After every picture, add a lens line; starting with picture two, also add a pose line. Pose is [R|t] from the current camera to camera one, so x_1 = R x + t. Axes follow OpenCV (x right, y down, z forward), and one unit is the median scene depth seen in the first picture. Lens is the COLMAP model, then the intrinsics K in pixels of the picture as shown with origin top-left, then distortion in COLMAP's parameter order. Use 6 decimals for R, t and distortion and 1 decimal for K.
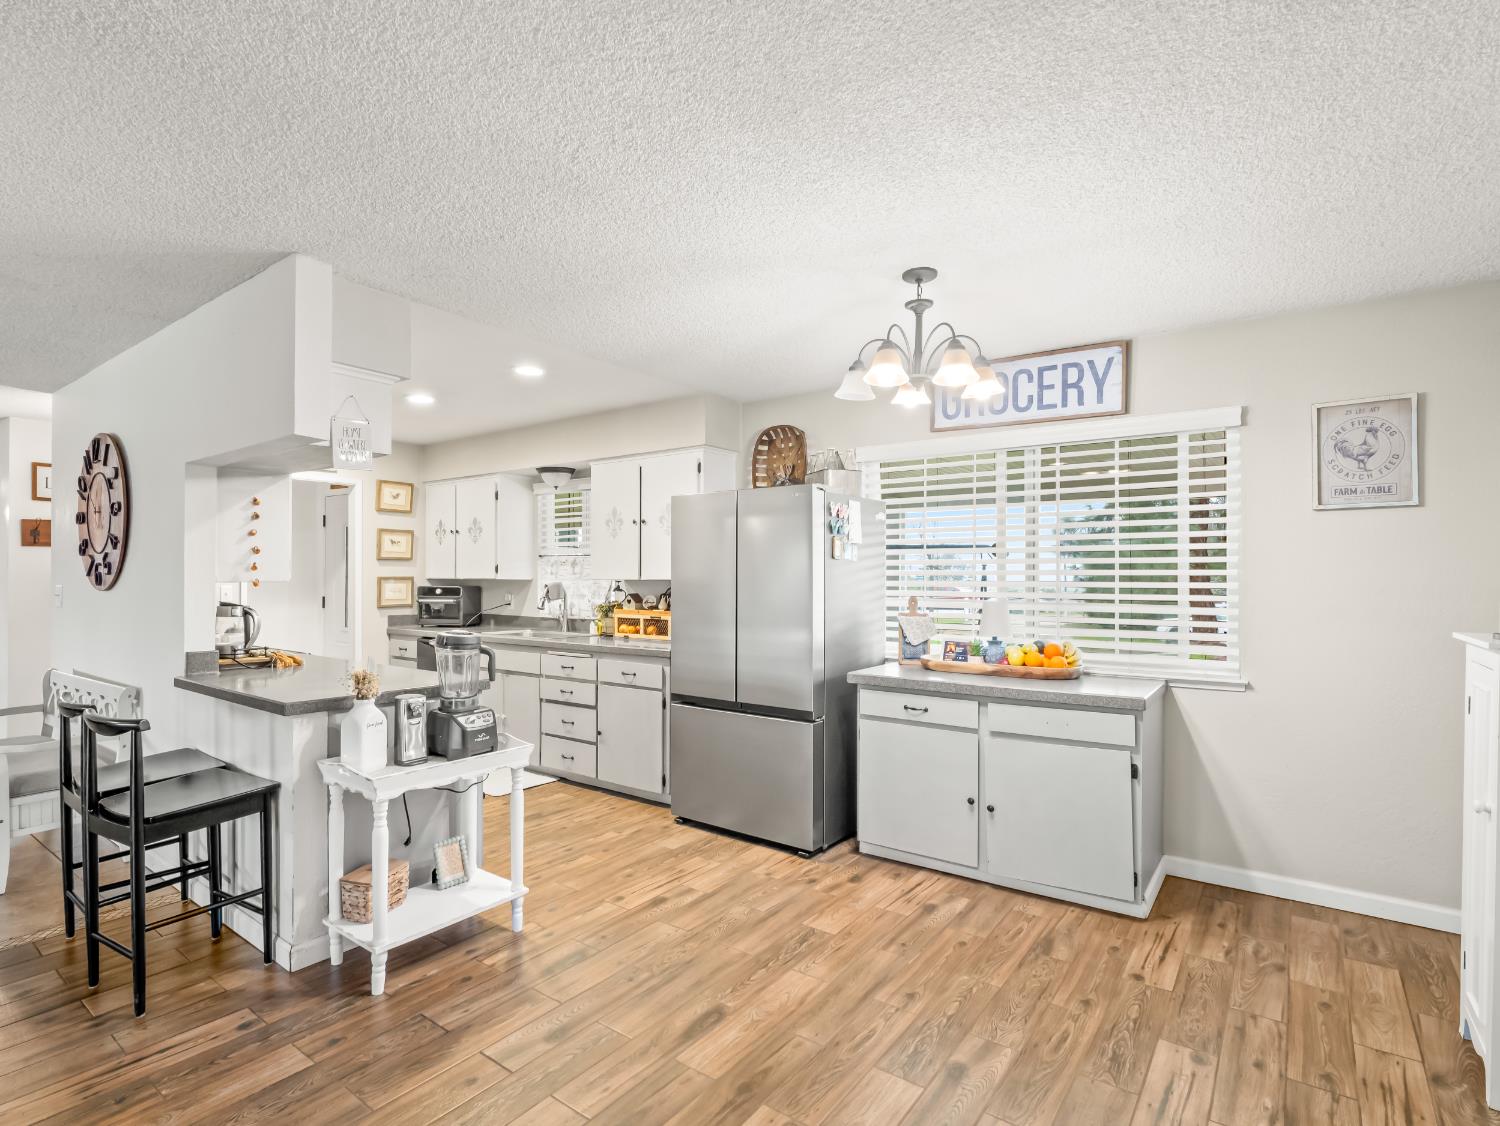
lens RADIAL K [[759.3, 0, 743.9], [0, 759.3, 573.8], [0, 0, 1]] dist [-0.004973, -0.000906]
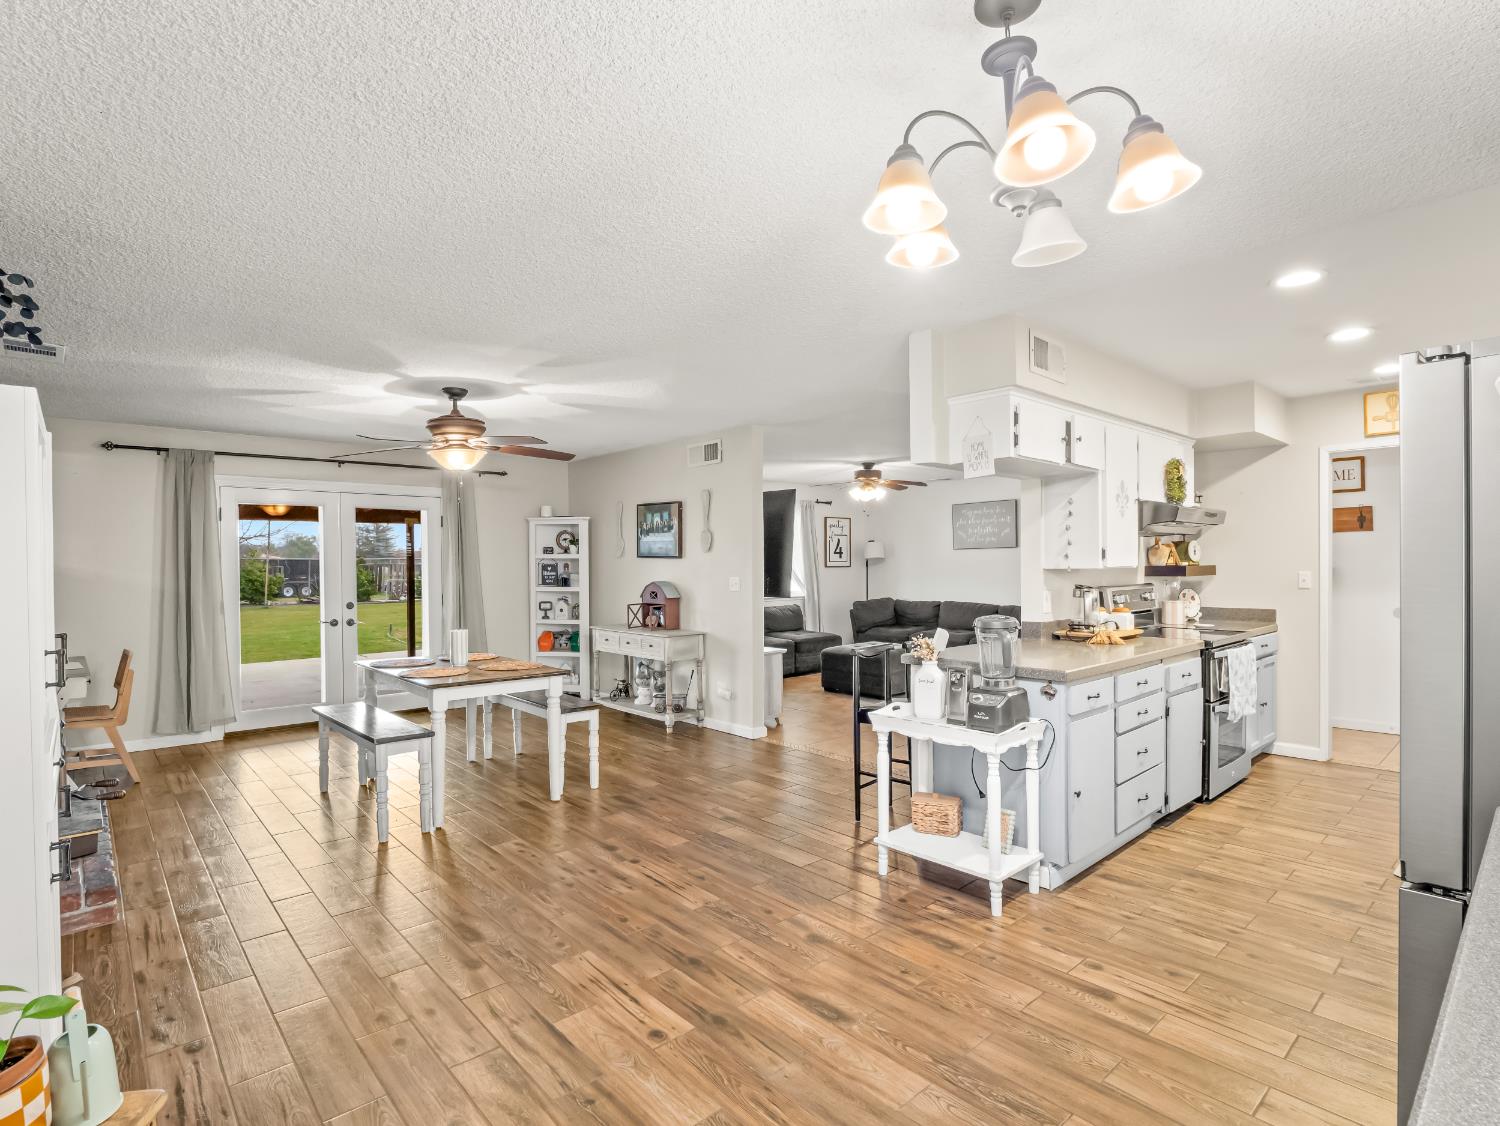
lens RADIAL K [[759.3, 0, 739.6], [0, 759.3, 566.7], [0, 0, 1]] dist [-0.004973, -0.000906]
pose [[-0.195259, 0.007004, -0.980727, 0.798177], [0.011109, 0.999926, 0.004929, -0.005016], [0.980689, -0.009932, -0.195323, 0.908891]]
